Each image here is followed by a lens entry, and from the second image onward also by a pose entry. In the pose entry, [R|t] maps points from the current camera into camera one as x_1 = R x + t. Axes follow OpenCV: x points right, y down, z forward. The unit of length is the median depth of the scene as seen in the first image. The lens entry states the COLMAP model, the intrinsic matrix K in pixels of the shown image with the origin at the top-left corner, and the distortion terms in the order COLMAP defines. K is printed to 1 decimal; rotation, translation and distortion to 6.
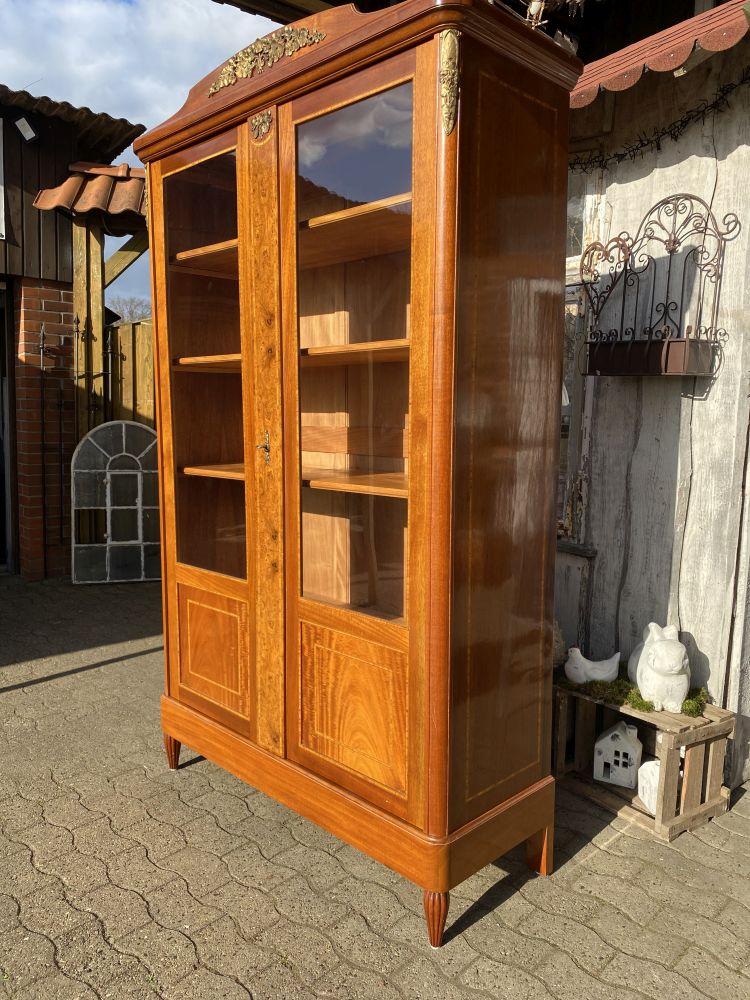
lens RADIAL K [[766.3, 0, 370.9], [0, 766.3, 487.4], [0, 0, 1]] dist [0.008275, 0.002238]
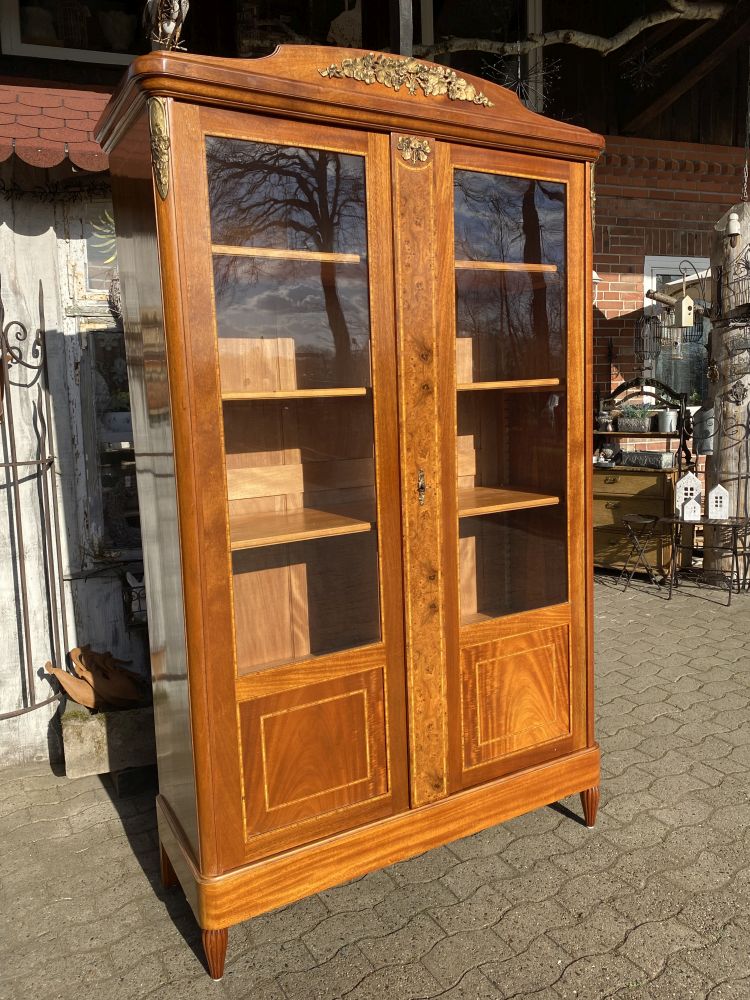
lens RADIAL K [[766.3, 0, 370.9], [0, 766.3, 487.4], [0, 0, 1]] dist [0.008275, 0.002238]
pose [[0.253650, -0.120237, 0.959794, -1.115753], [0.135906, 0.986832, 0.087708, -0.150874], [-0.957701, 0.108195, 0.266651, 0.844051]]
